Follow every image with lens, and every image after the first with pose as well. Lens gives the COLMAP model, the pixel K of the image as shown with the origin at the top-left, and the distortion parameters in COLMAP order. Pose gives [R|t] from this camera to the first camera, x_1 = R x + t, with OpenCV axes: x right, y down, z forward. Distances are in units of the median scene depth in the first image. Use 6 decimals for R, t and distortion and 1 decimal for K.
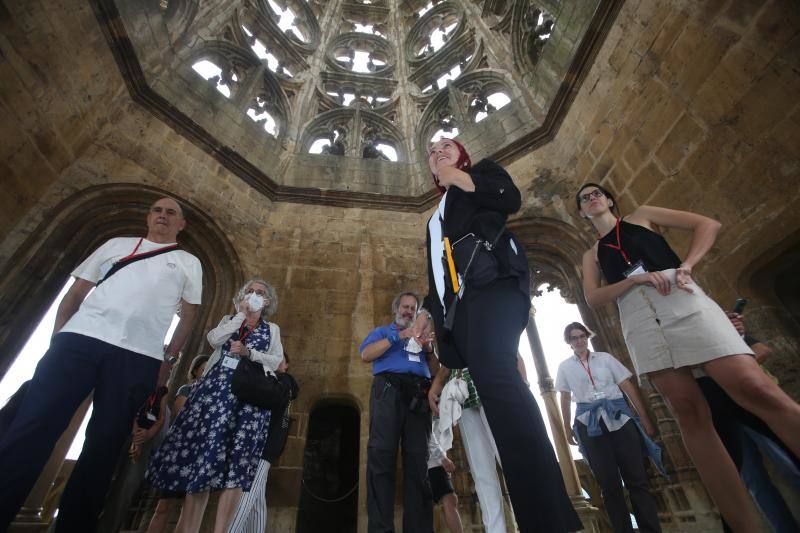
lens RADIAL K [[373.6, 0, 398.5], [0, 373.6, 266.6], [0, 0, 1]] dist [-0.076199, 0.034288]
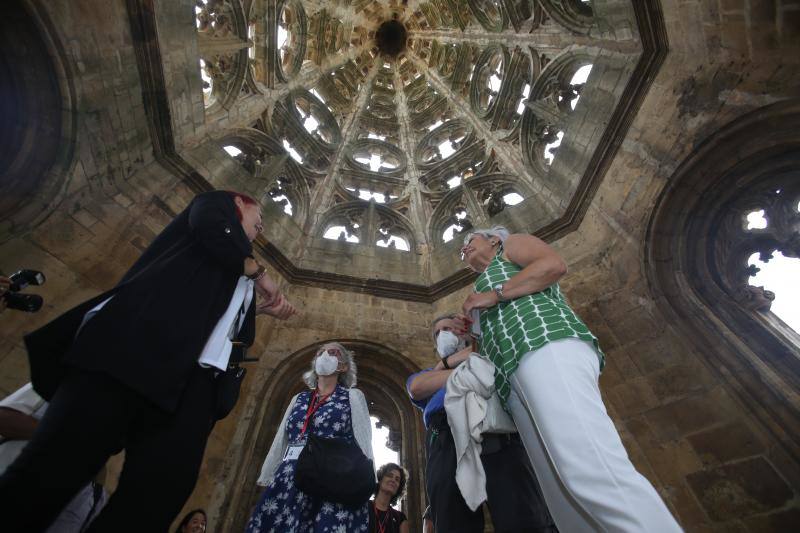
lens RADIAL K [[371.0, 0, 398.2], [0, 371.0, 265.7], [0, 0, 1]] dist [-0.084414, 0.040725]
pose [[0.749076, -0.535771, -0.389660, 0.038007], [0.409320, 0.836778, -0.363677, 0.068317], [0.520906, 0.112926, 0.846111, 0.109632]]
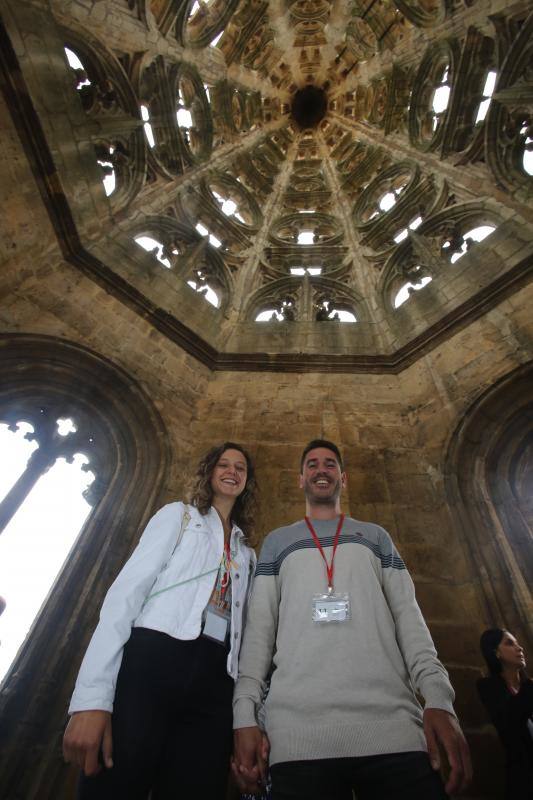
lens RADIAL K [[371.0, 0, 261.7], [0, 371.0, 398.6], [0, 0, 1]] dist [-0.084414, 0.040725]
pose [[0.974351, -0.067702, -0.214607, -0.058942], [0.016192, 0.972291, -0.233212, 0.087498], [0.224449, 0.223756, 0.948449, 0.258159]]
